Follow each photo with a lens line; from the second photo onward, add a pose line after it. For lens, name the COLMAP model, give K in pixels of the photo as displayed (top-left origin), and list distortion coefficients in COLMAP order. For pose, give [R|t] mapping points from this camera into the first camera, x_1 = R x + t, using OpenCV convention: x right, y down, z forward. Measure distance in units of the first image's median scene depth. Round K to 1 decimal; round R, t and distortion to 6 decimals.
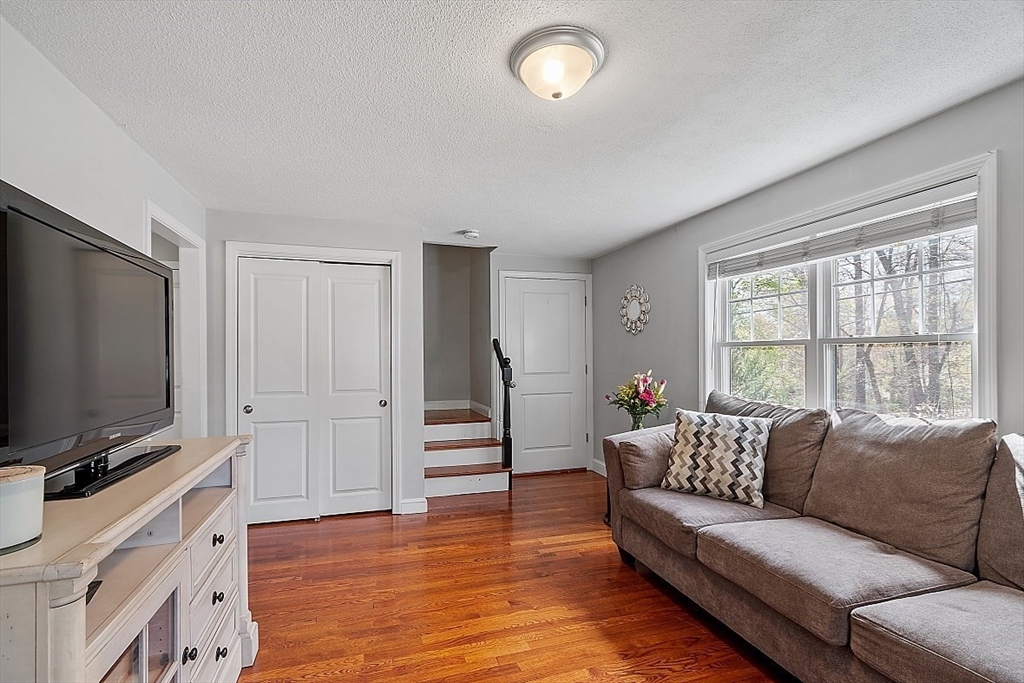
lens RADIAL K [[496.4, 0, 512.3], [0, 496.4, 348.8], [0, 0, 1]] dist [0.010998, -0.000996]
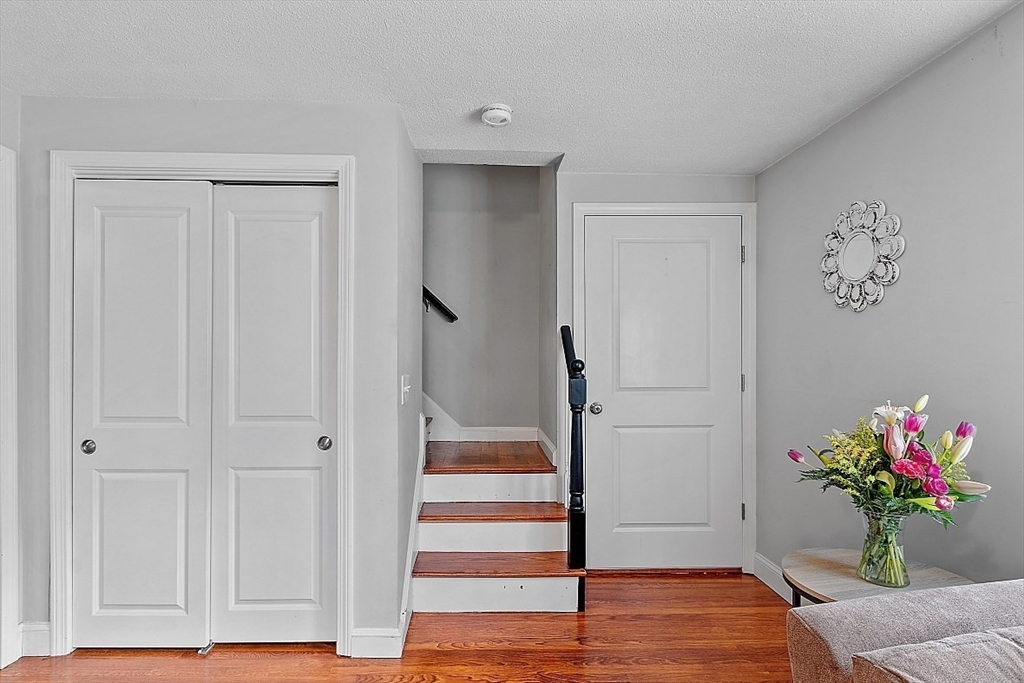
lens RADIAL K [[496.4, 0, 512.5], [0, 496.4, 358.0], [0, 0, 1]] dist [0.010998, -0.000996]
pose [[0.956544, 0.008037, -0.291479, 0.081289], [-0.003279, 0.999853, 0.016808, 0.007744], [0.291571, -0.015122, 0.956430, 0.497126]]
